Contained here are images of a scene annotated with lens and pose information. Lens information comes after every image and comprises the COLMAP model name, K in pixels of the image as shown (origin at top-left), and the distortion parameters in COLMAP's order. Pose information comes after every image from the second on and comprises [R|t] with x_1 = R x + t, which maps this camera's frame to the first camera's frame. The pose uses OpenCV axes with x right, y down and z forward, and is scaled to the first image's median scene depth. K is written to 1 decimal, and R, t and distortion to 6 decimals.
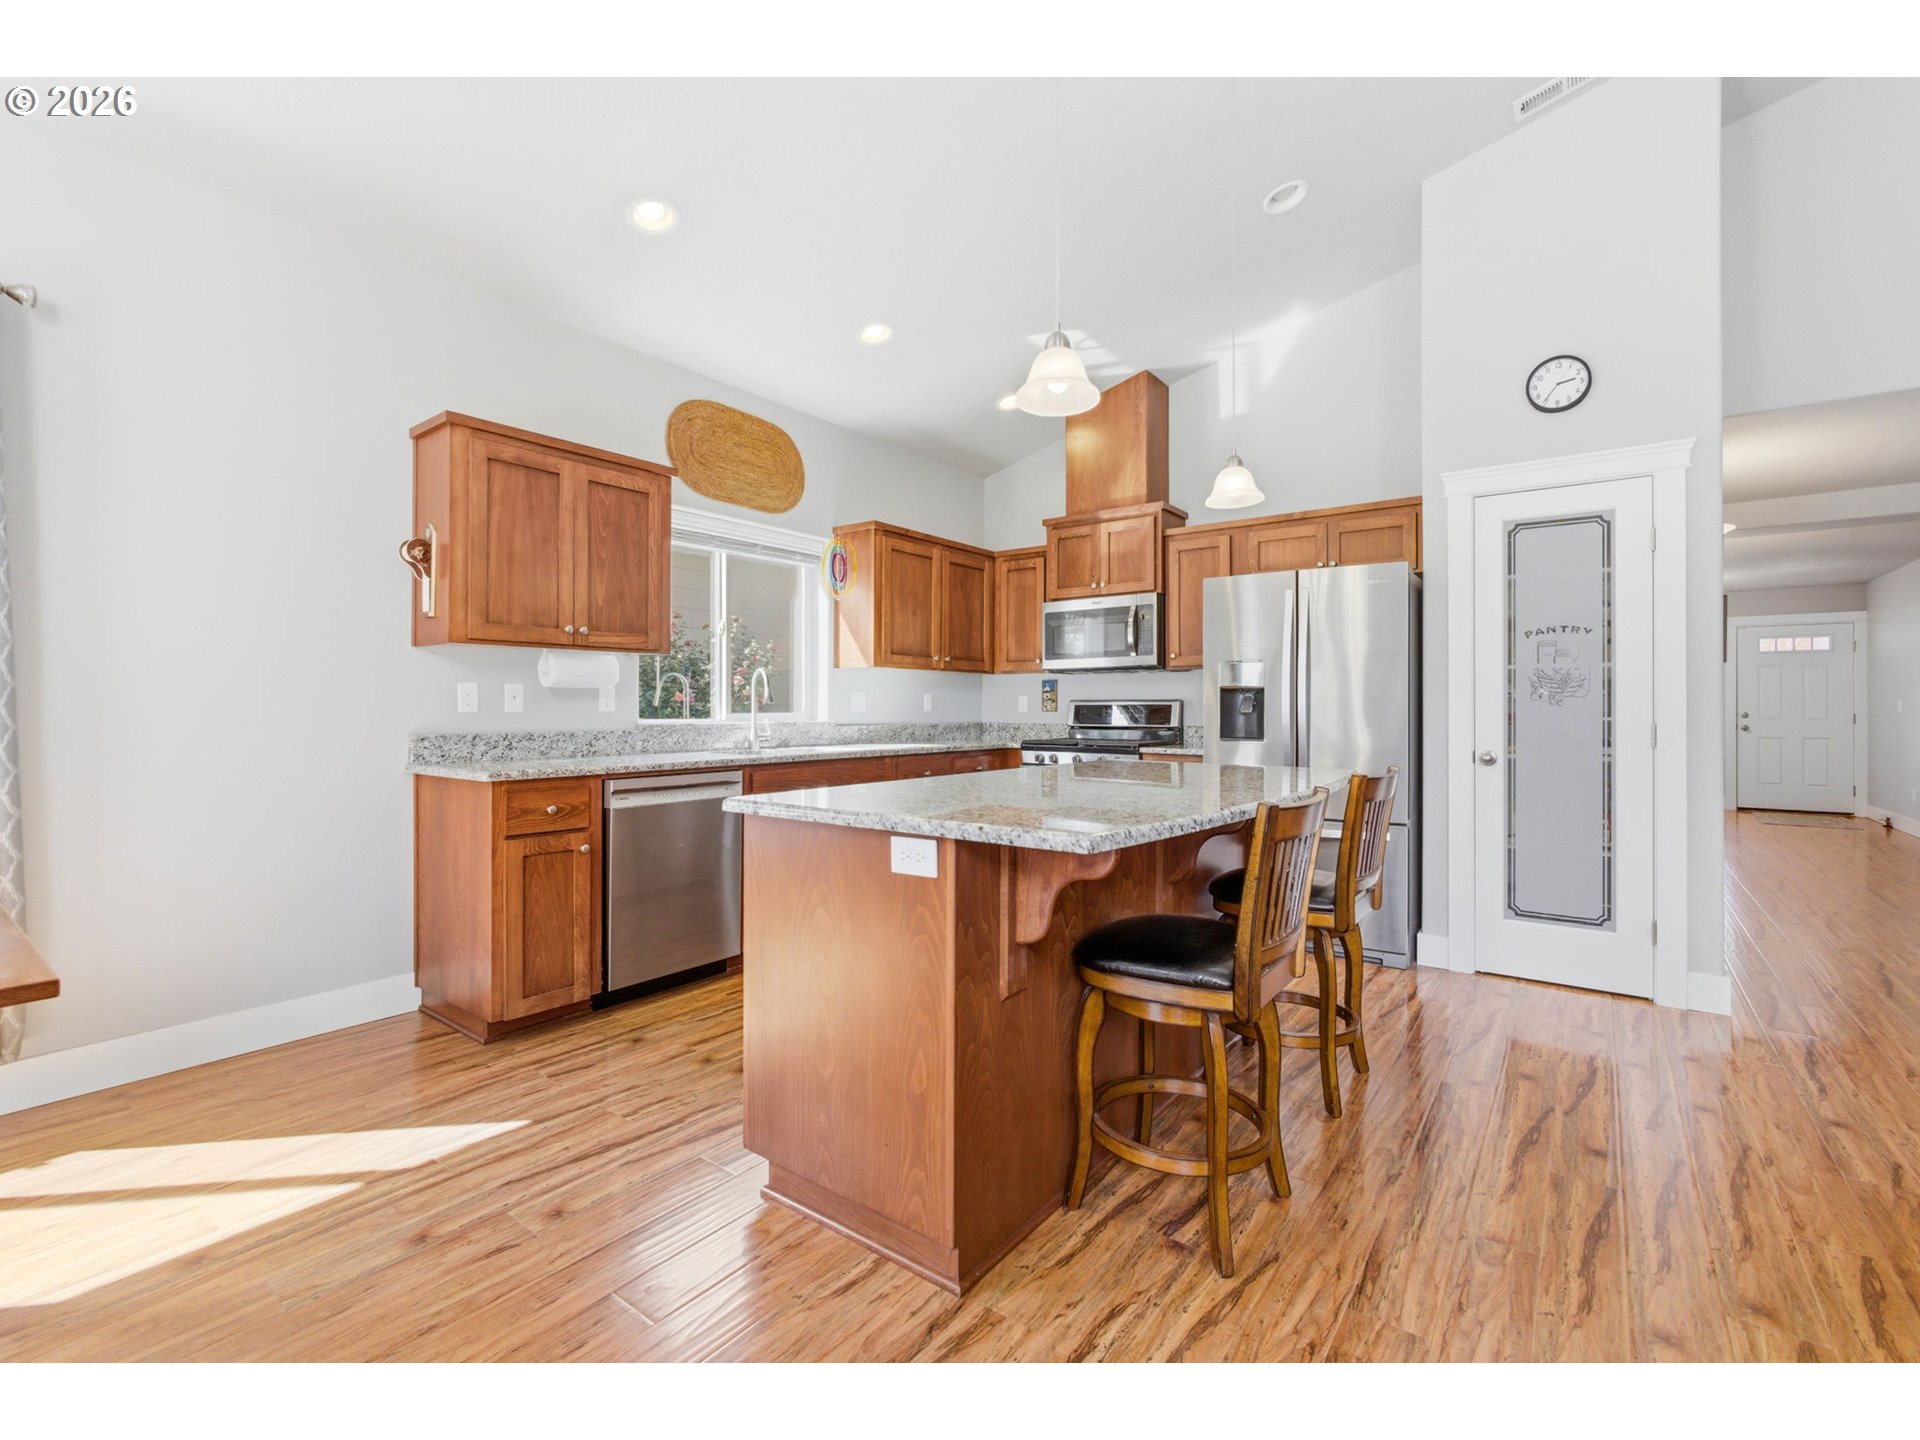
lens RADIAL K [[851.0, 0, 960.0], [0, 851.0, 720.0], [0, 0, 1]] dist [-0.000681, 0.000031]
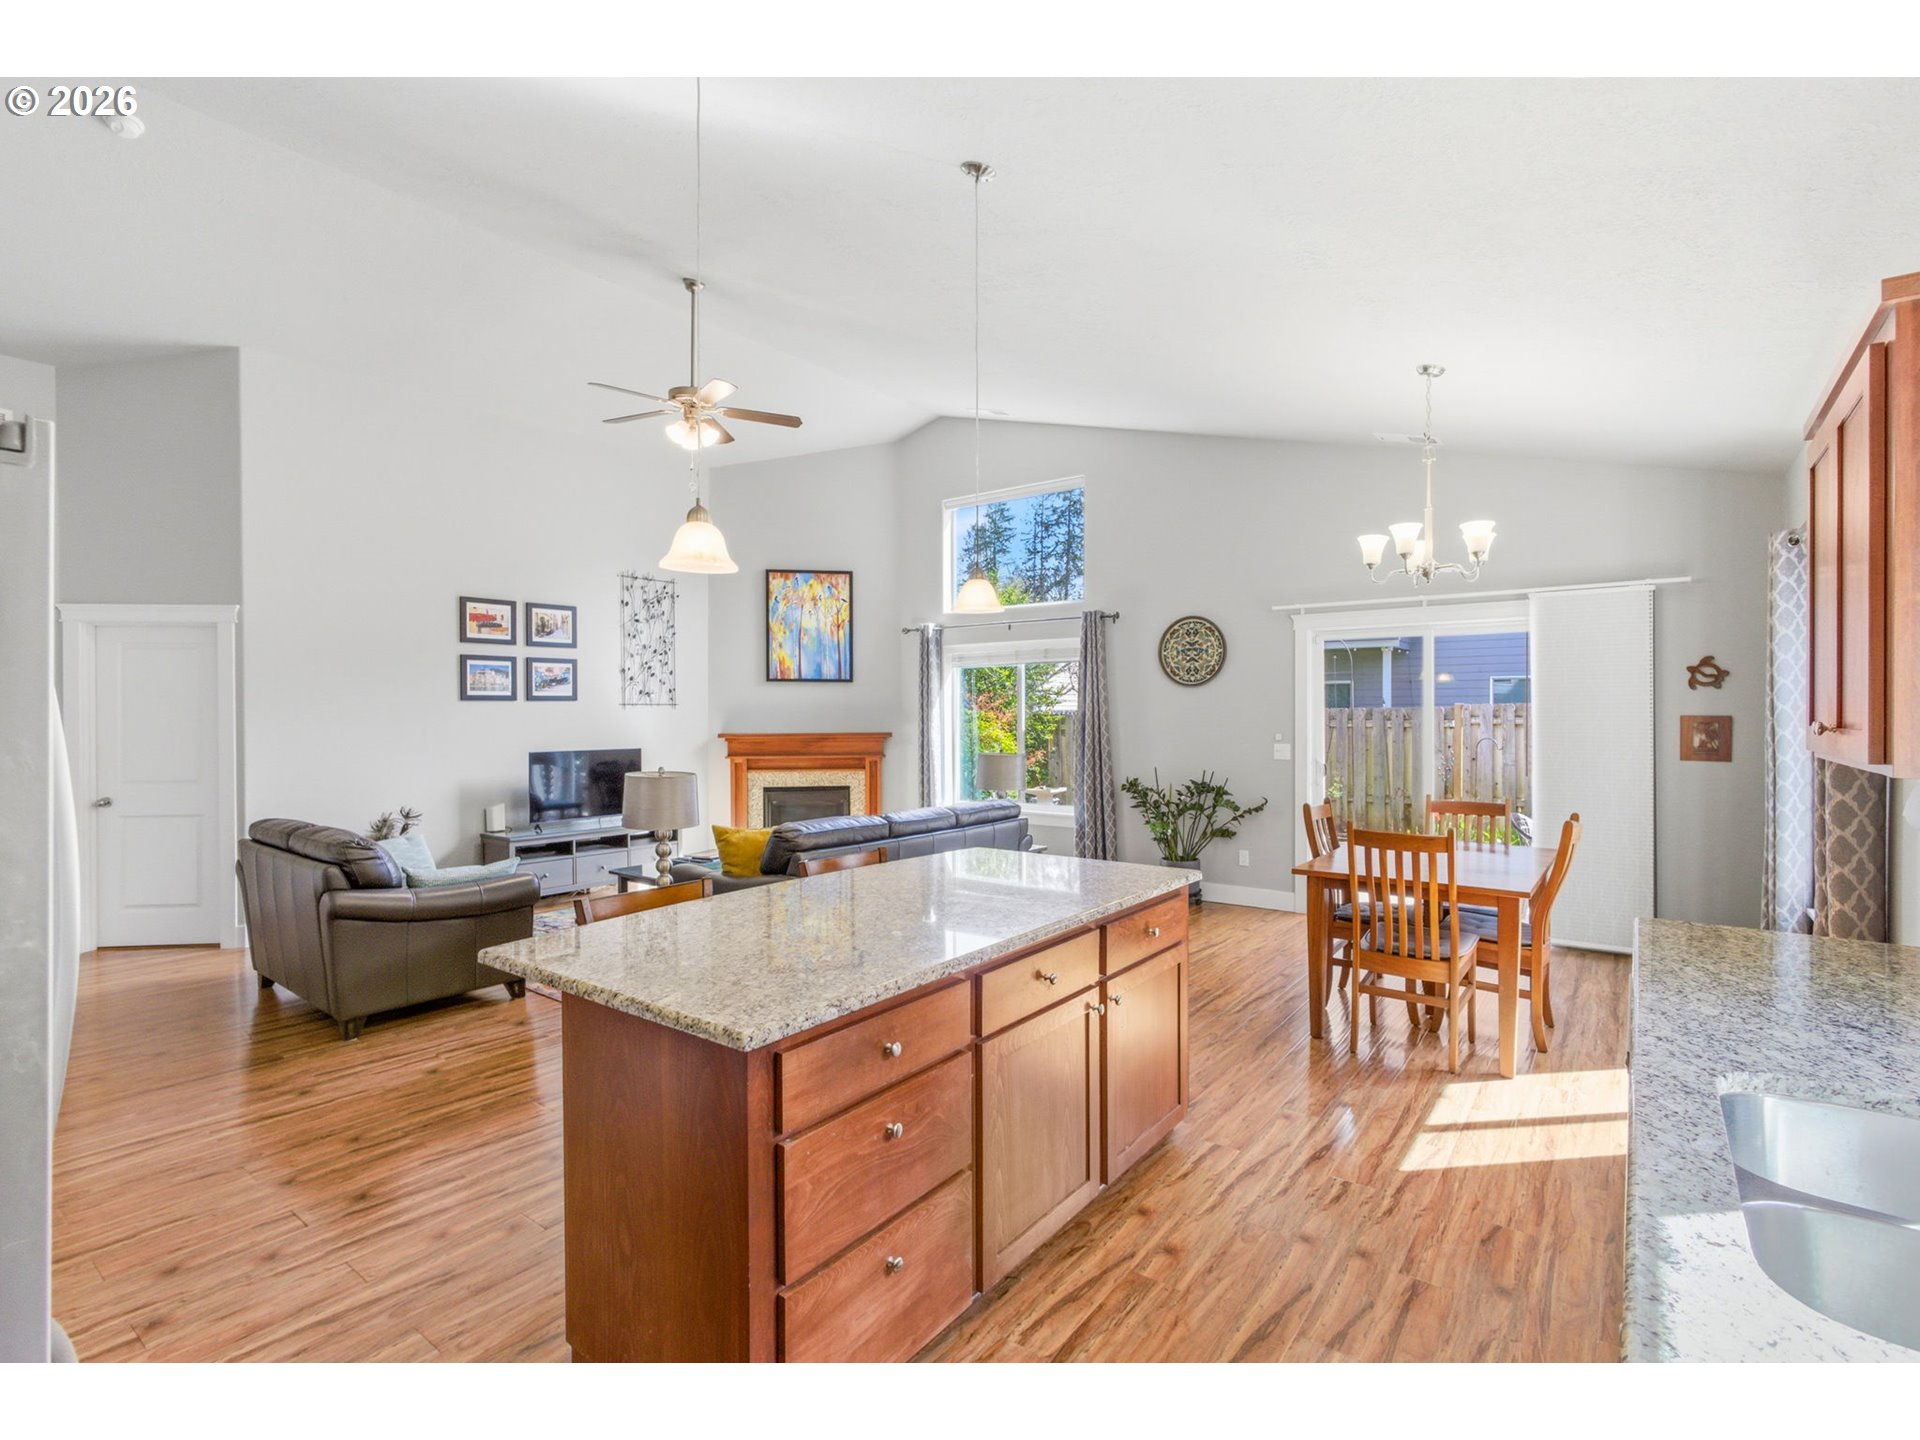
lens RADIAL K [[906.7, 0, 960.0], [0, 906.7, 720.0], [0, 0, 1]] dist [-0.004690, -0.000264]
pose [[-0.999963, -0.000319, 0.008629, 0.053918], [-0.000135, 0.999775, 0.021222, -0.084030], [-0.008634, 0.021220, -0.999738, 1.052934]]
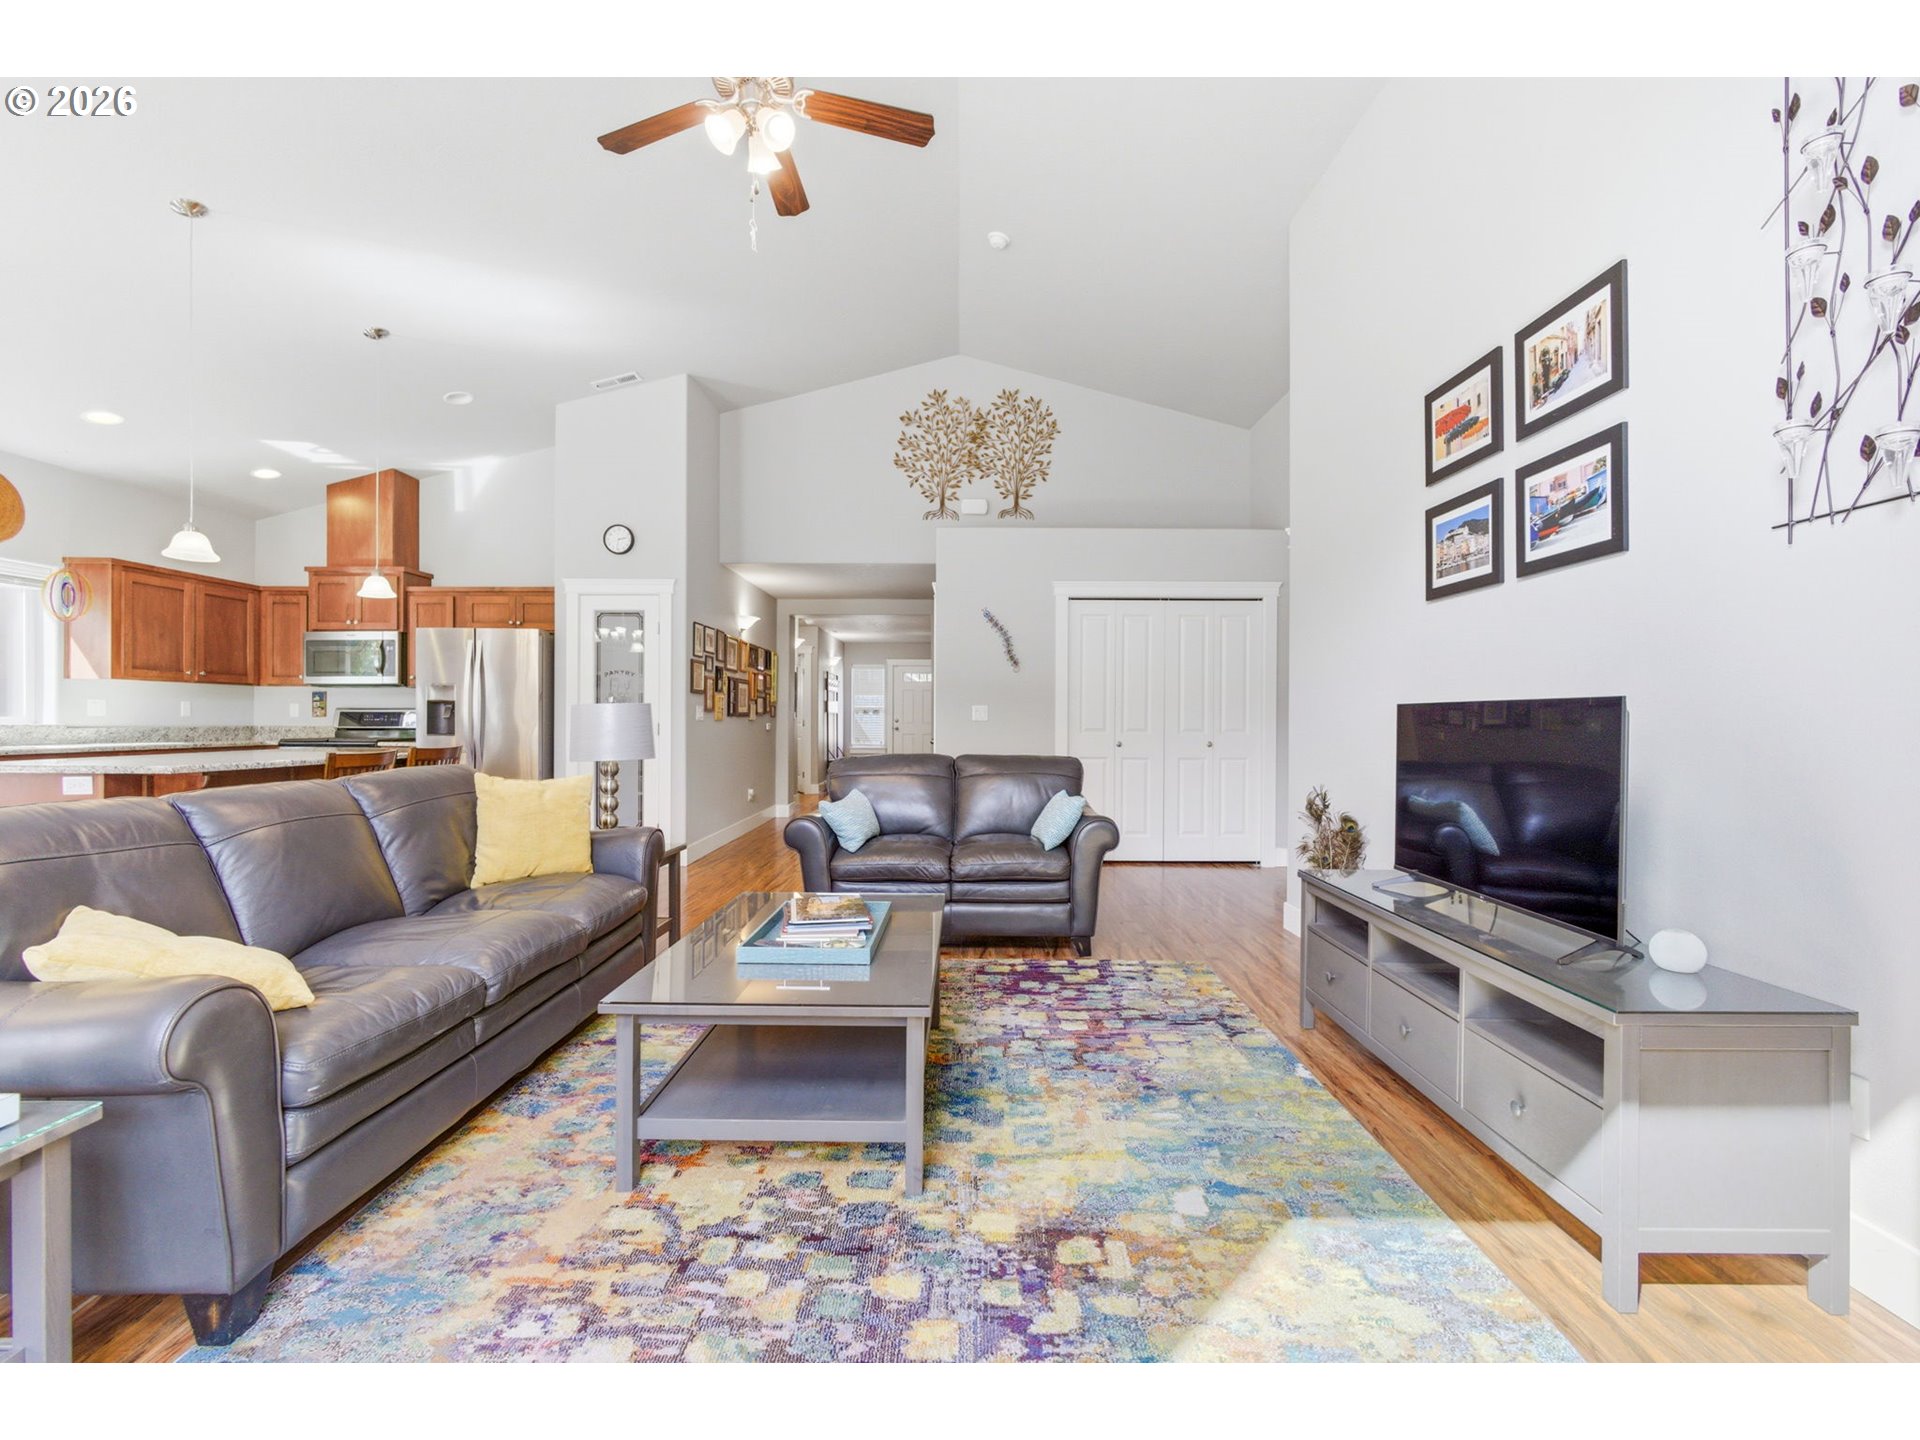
lens RADIAL K [[829.5, 0, 960.0], [0, 829.5, 720.0], [0, 0, 1]] dist [-0.015809, 0.008388]
pose [[0.800444, 0.000155, 0.599407, 0.158046], [0.005383, 0.999958, -0.007448, 0.010867], [-0.599383, 0.009189, 0.800409, -0.639847]]
